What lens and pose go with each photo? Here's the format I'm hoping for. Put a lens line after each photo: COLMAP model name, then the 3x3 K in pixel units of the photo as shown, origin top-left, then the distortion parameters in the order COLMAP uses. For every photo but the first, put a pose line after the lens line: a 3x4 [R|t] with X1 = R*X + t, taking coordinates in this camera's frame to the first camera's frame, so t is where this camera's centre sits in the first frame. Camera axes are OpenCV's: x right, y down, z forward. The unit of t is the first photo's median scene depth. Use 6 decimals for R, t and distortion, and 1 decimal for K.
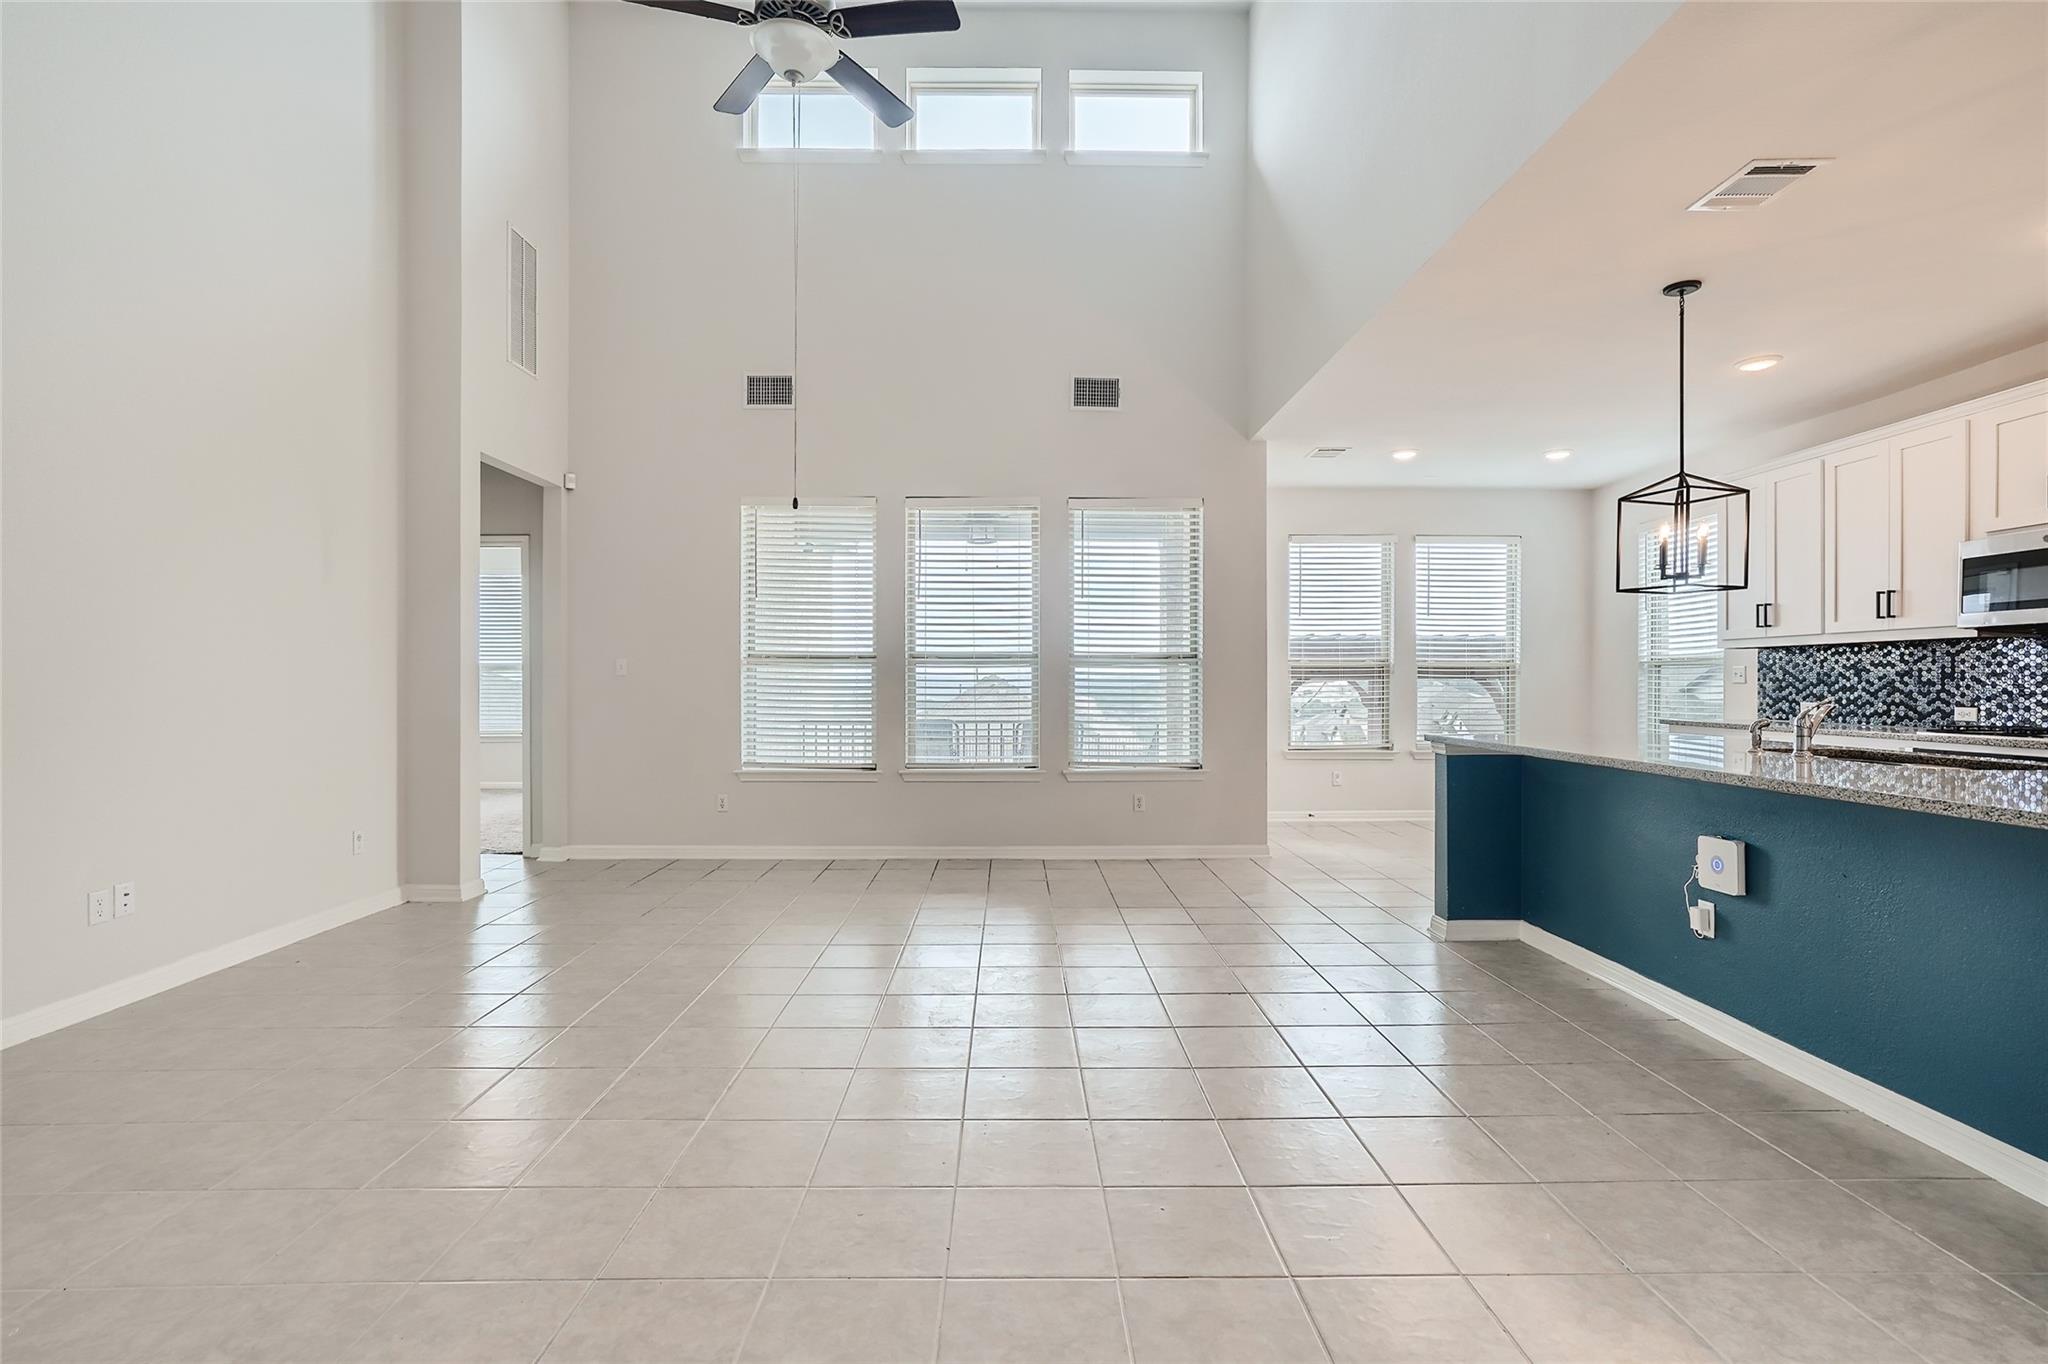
lens RADIAL K [[934.5, 0, 1013.1], [0, 934.5, 678.6], [0, 0, 1]] dist [0.001033, 0.001059]
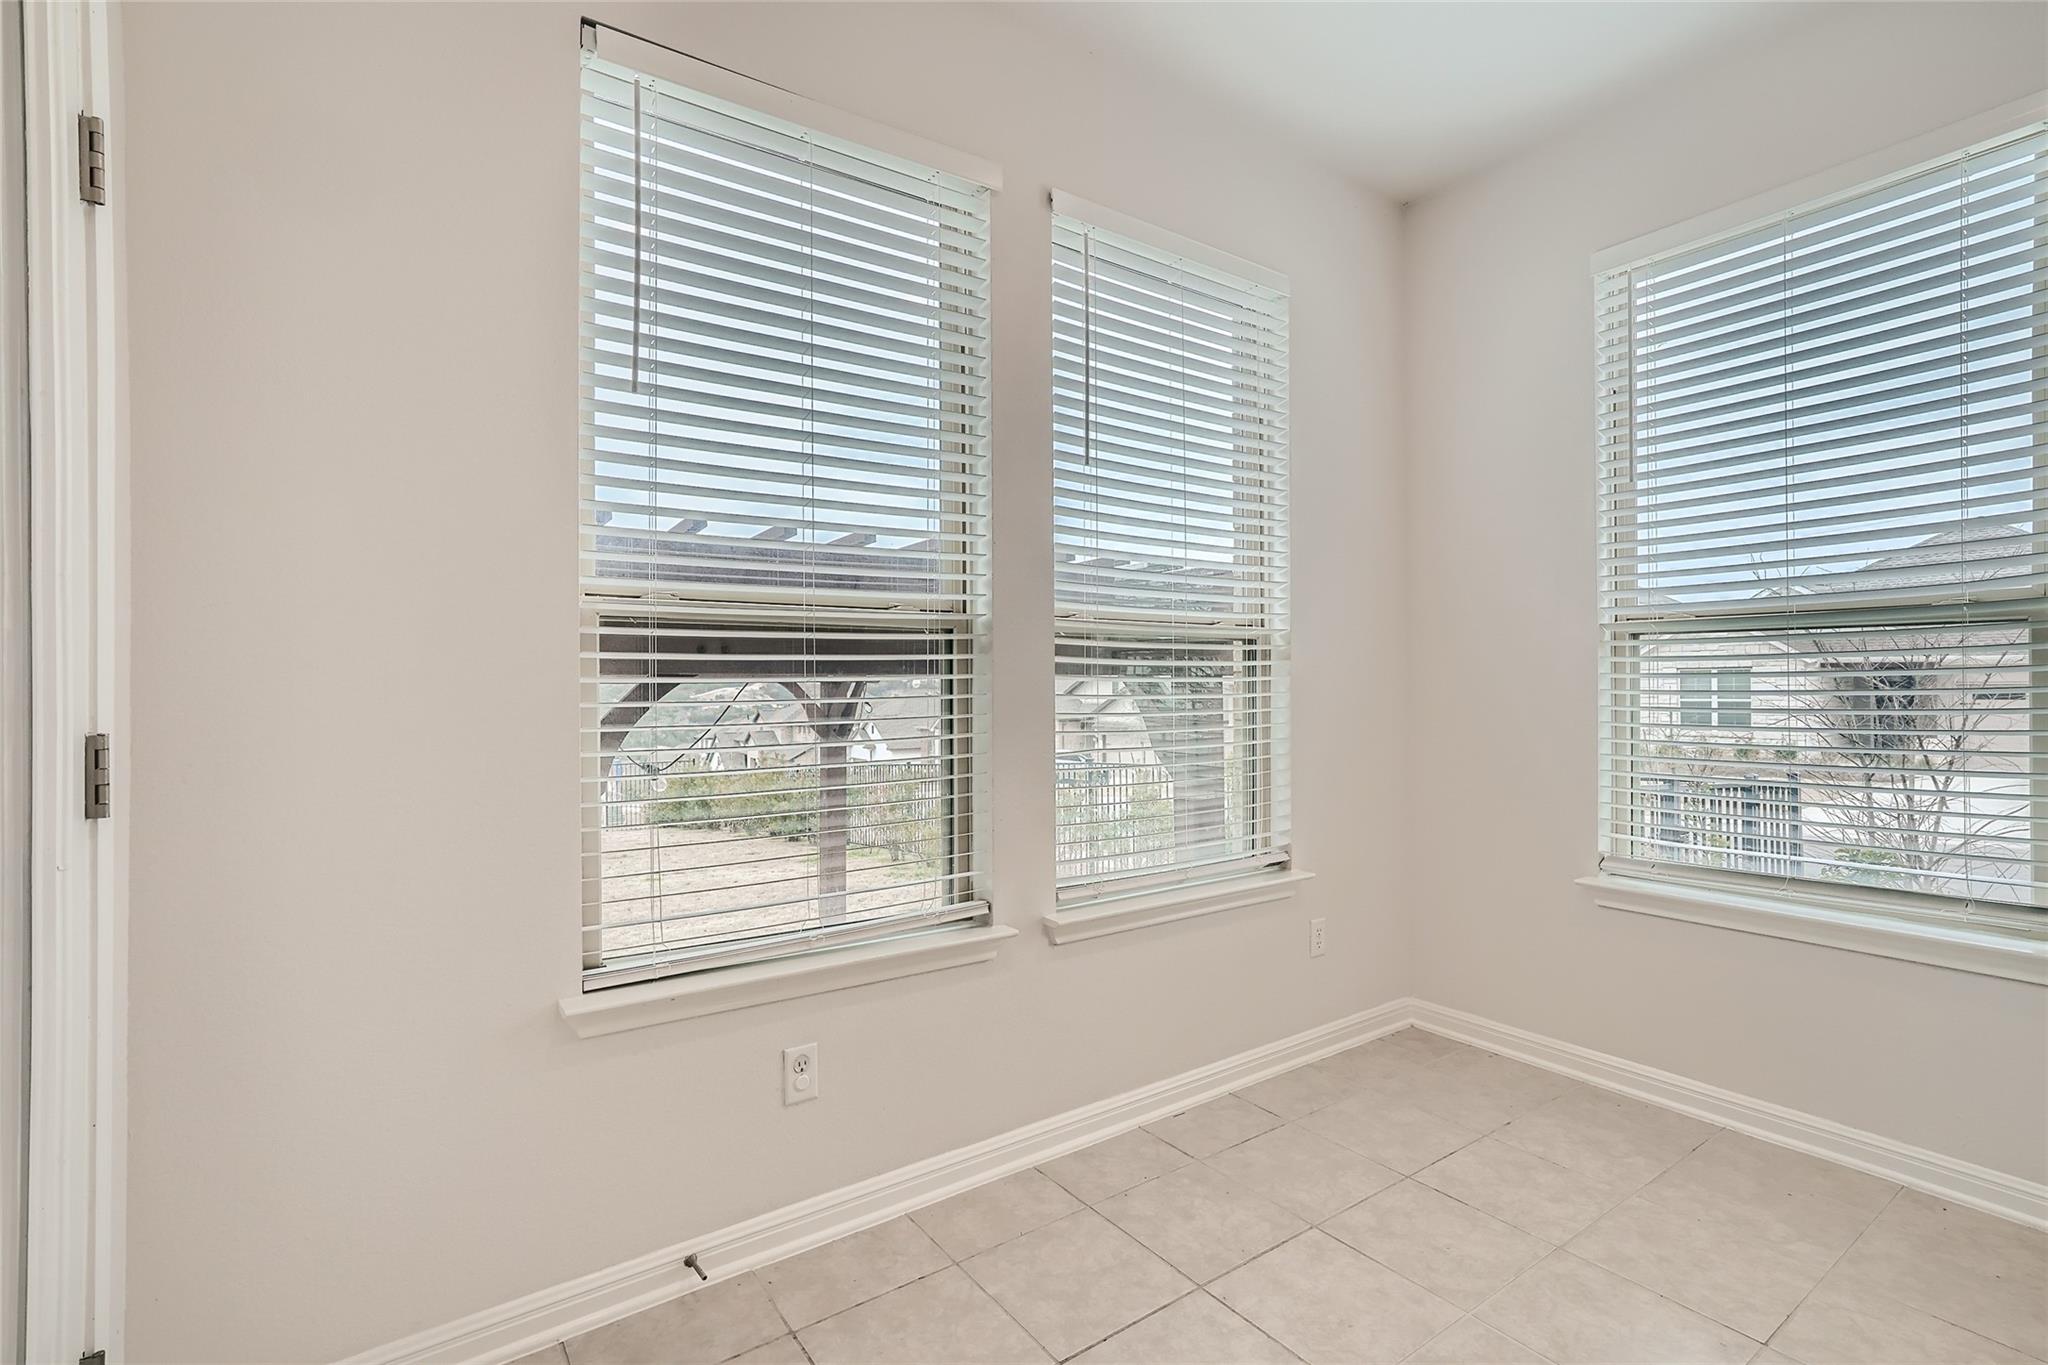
lens RADIAL K [[952.0, 0, 1024.0], [0, 952.0, 682.5], [0, 0, 1]] dist [0.000760, 0.000341]
pose [[0.817610, 0.001099, 0.575771, 0.250667], [-0.000136, 0.999999, -0.001715, 0.003168], [-0.575772, 0.001324, 0.817609, 0.756410]]
